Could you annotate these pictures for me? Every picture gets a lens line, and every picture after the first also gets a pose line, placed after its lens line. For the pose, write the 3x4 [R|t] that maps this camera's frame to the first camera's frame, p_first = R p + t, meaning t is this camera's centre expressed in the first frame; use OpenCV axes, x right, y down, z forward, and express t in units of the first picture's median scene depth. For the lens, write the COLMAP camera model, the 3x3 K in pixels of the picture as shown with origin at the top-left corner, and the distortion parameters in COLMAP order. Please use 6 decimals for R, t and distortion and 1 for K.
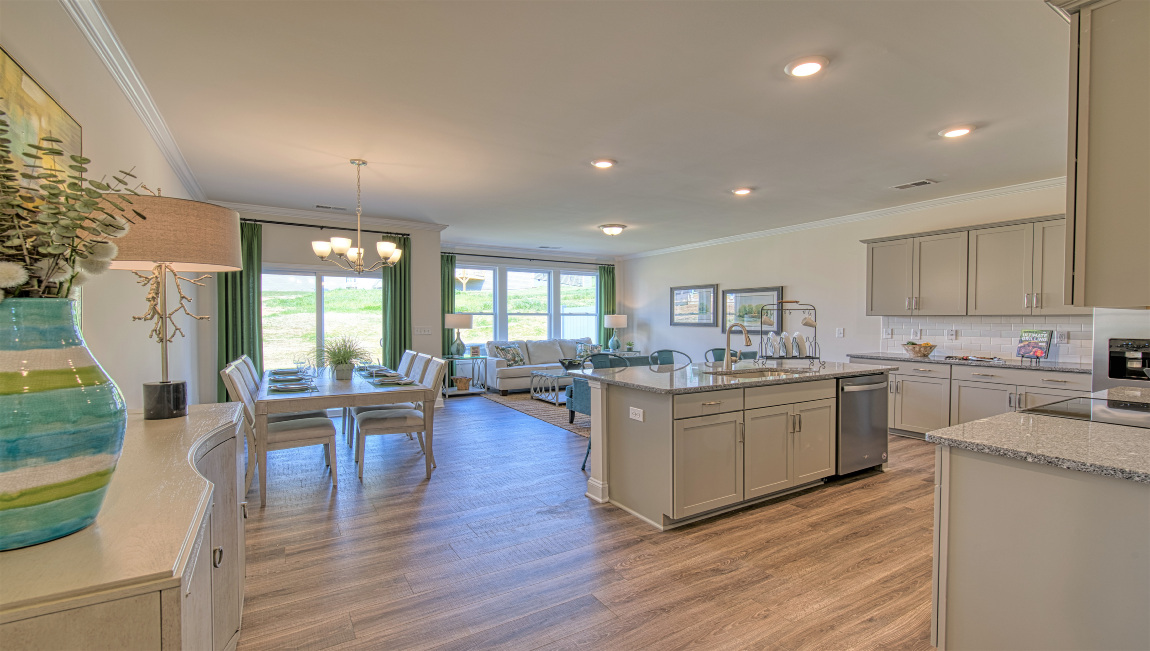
lens RADIAL K [[496.1, 0, 580.0], [0, 496.1, 330.7], [0, 0, 1]] dist [0.001614, -0.000929]
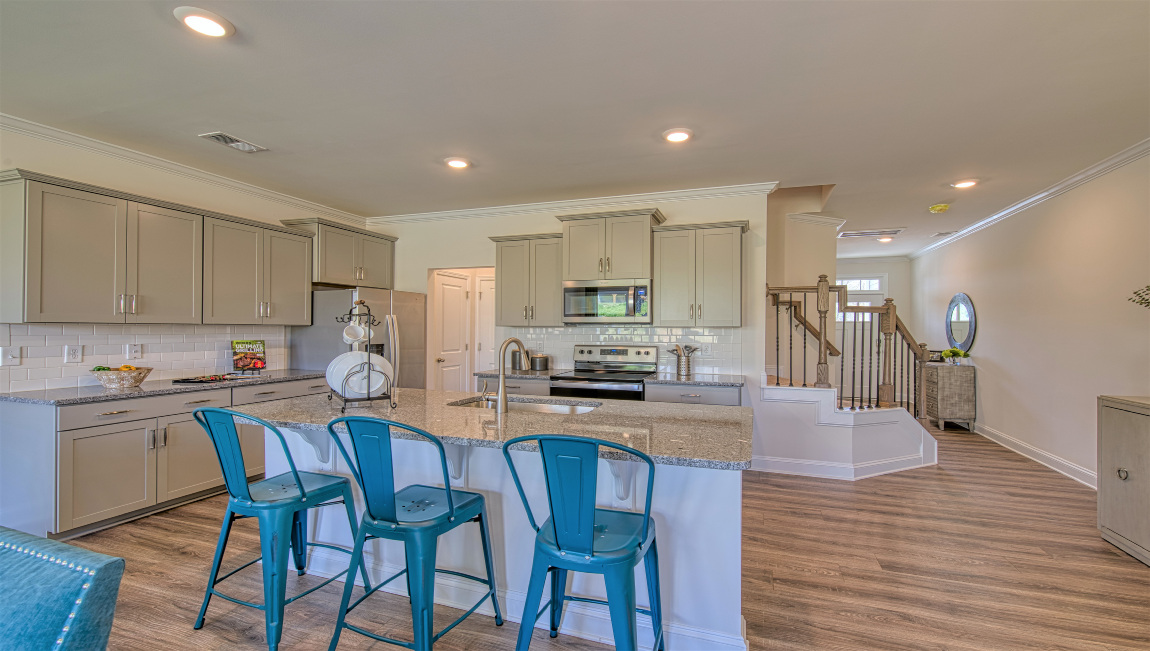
lens RADIAL K [[496.1, 0, 583.4], [0, 496.1, 326.1], [0, 0, 1]] dist [0.001614, -0.000929]
pose [[-0.631298, 0.000701, 0.775540, -0.309052], [0.014601, 0.999833, 0.010981, -0.043196], [-0.775403, 0.018256, -0.631203, 1.607790]]
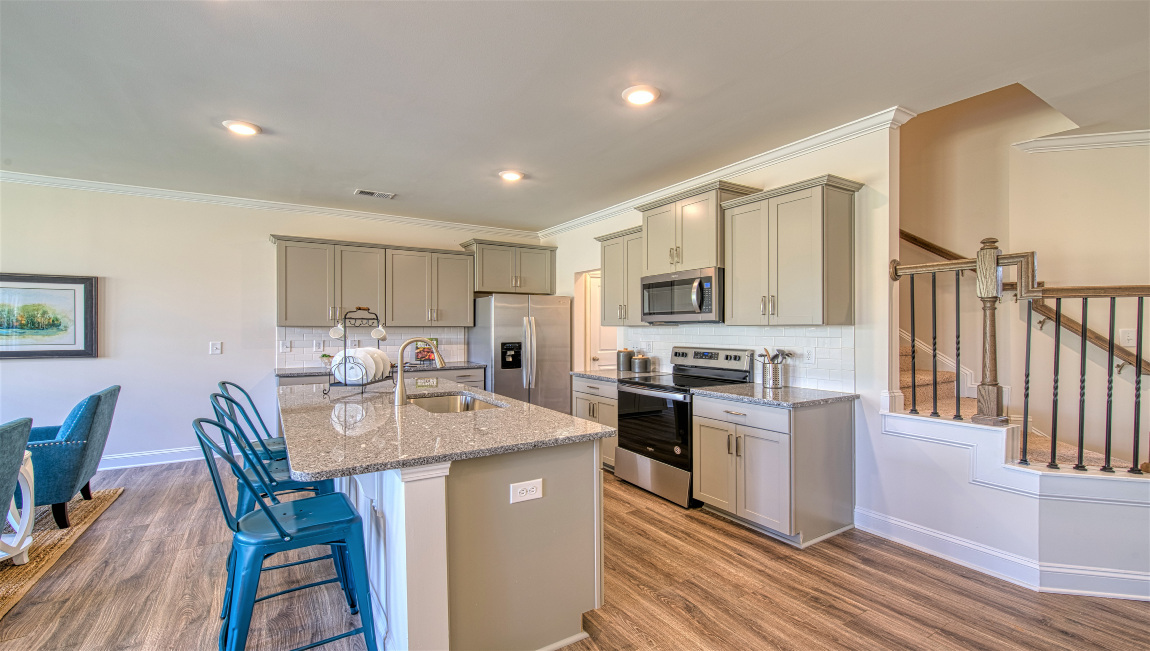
lens RADIAL K [[496.1, 0, 577.7], [0, 496.1, 332.0], [0, 0, 1]] dist [0.001614, -0.000929]
pose [[-0.014362, -0.008679, 0.999859, -0.483096], [0.025081, 0.999645, 0.009037, -0.028082], [-0.999582, 0.025207, -0.014139, 0.933183]]
